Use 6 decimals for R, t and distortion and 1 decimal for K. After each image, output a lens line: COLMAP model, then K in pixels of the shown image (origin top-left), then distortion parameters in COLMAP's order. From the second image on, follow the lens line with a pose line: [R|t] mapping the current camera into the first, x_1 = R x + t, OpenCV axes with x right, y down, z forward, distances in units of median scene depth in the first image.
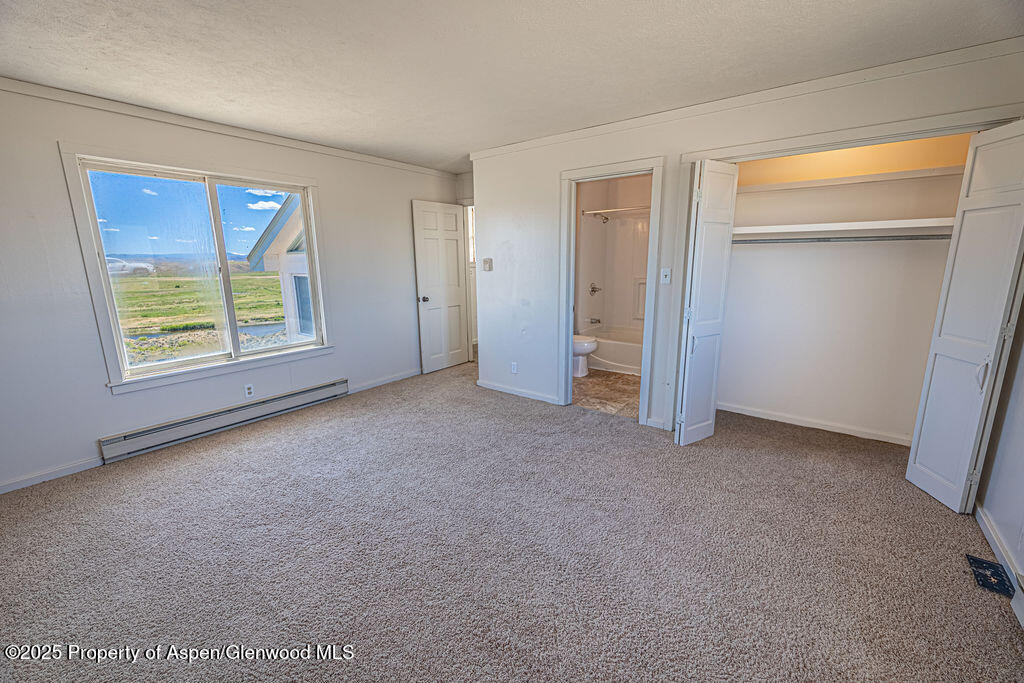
lens RADIAL K [[417.7, 0, 514.0], [0, 417.7, 343.1], [0, 0, 1]] dist [0.002807, 0.000168]
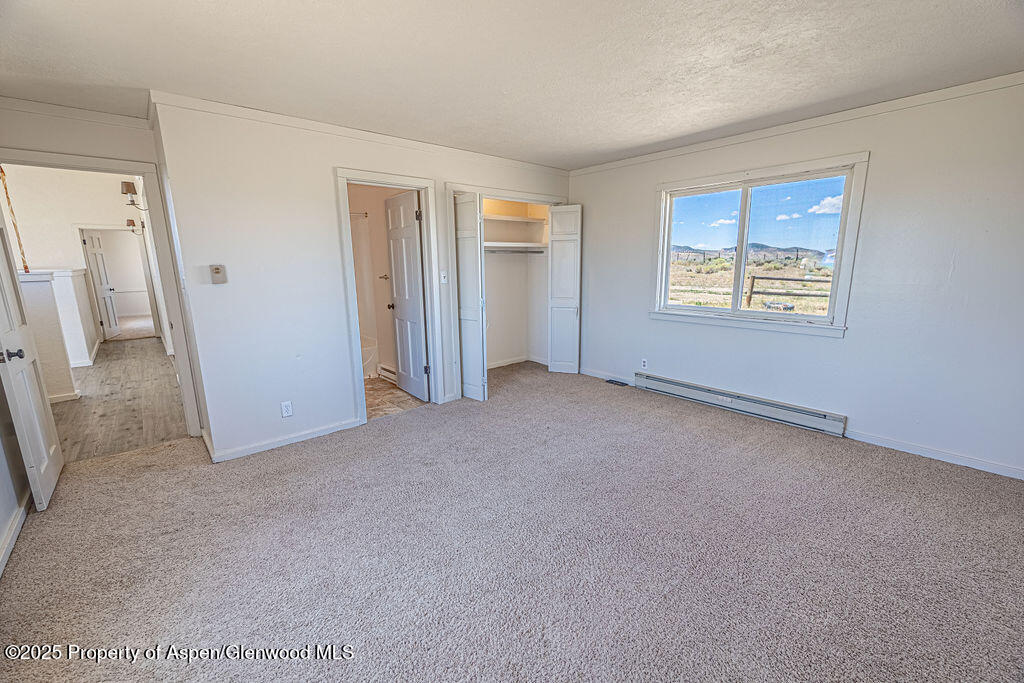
lens RADIAL K [[417.7, 0, 505.3], [0, 417.7, 346.0], [0, 0, 1]] dist [0.002807, 0.000168]
pose [[0.213020, -0.186029, 0.959174, -0.738316], [0.208796, 0.967696, 0.141311, -0.090666], [-0.954477, 0.170169, 0.244981, 0.498799]]
